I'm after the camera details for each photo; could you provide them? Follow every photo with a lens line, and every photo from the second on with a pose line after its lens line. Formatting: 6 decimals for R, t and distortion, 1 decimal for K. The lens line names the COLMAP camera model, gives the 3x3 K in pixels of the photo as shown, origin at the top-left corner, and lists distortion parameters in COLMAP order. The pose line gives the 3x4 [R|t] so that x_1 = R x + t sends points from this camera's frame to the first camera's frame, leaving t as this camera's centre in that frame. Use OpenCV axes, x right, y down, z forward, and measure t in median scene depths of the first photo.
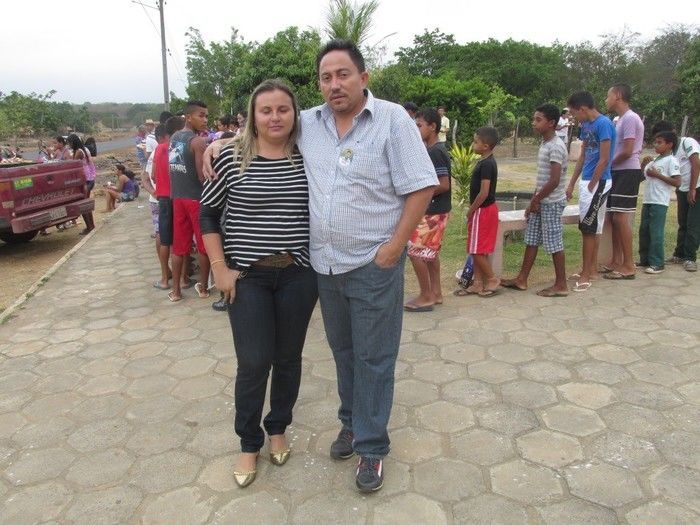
lens RADIAL K [[667.3, 0, 350.0], [0, 667.3, 262.5], [0, 0, 1]] dist [-0.018934, 0.001015]
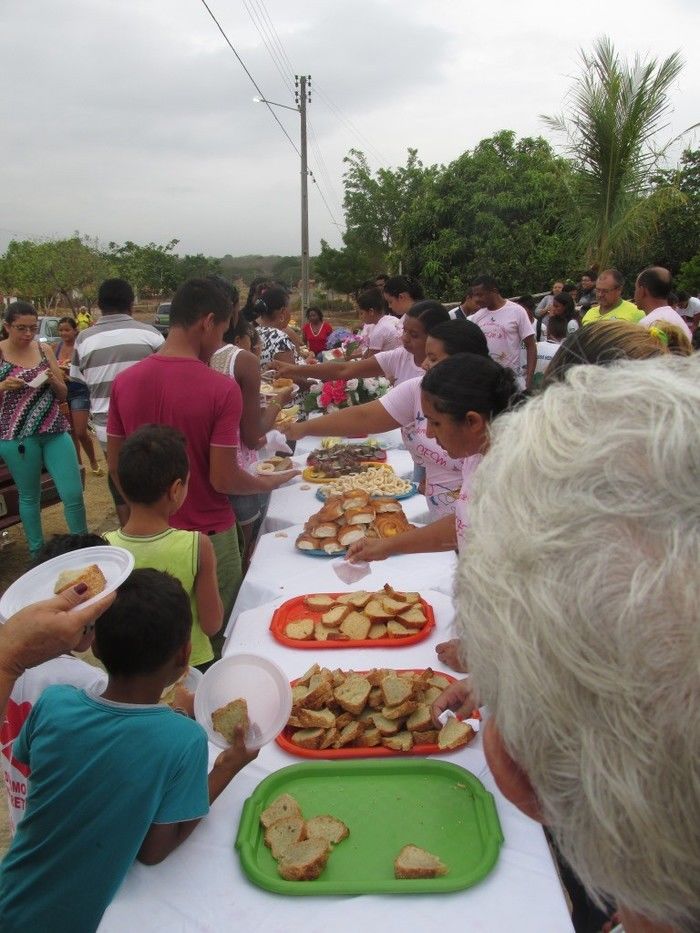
lens RADIAL K [[801.4, 0, 350.6], [0, 801.4, 436.8], [0, 0, 1]] dist [-0.007061, 0.006010]
pose [[0.971860, 0.045776, -0.231070, -0.029227], [-0.048807, 0.998781, -0.007413, -0.040101], [0.230449, 0.018483, 0.972909, 0.173508]]
